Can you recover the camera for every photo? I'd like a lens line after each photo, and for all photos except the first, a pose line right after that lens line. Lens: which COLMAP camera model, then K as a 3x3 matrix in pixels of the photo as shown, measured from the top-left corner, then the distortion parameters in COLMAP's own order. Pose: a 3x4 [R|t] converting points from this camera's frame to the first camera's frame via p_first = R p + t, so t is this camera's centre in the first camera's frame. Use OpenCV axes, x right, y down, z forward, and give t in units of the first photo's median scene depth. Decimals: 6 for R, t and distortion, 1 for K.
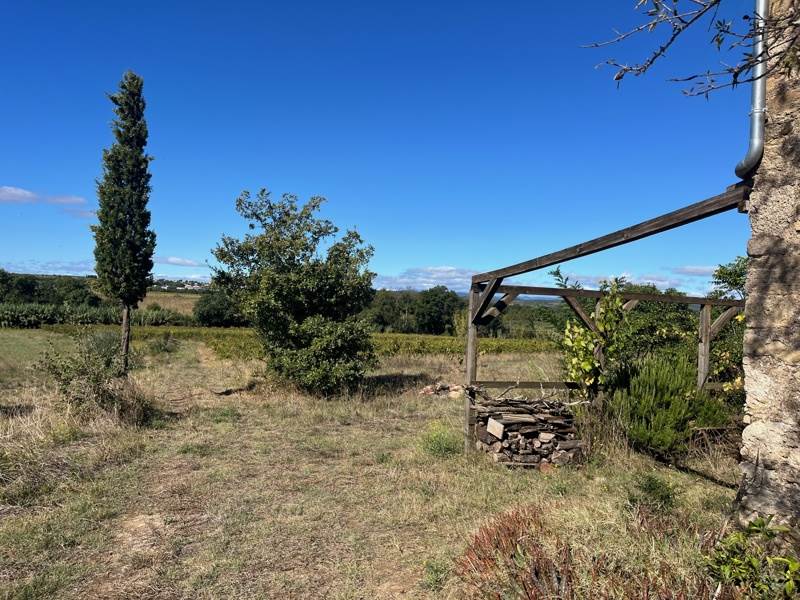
lens RADIAL K [[594.3, 0, 400.0], [0, 594.3, 296.3], [0, 0, 1]] dist [0.083622, -0.115907]
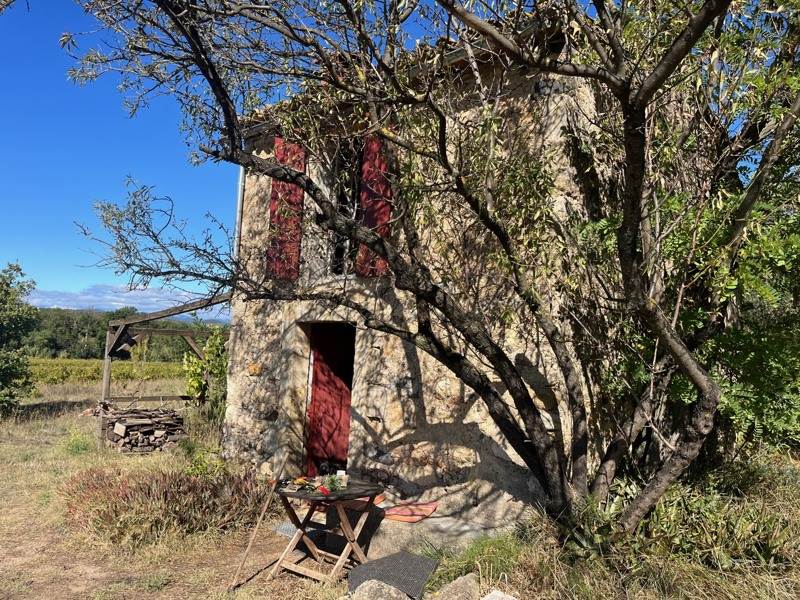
lens RADIAL K [[594.3, 0, 400.0], [0, 594.3, 296.3], [0, 0, 1]] dist [0.083622, -0.115907]
pose [[0.883902, 0.040718, 0.465897, 0.060850], [-0.022693, 0.998763, -0.044236, -0.044074], [-0.467122, 0.028528, 0.883732, -0.539101]]
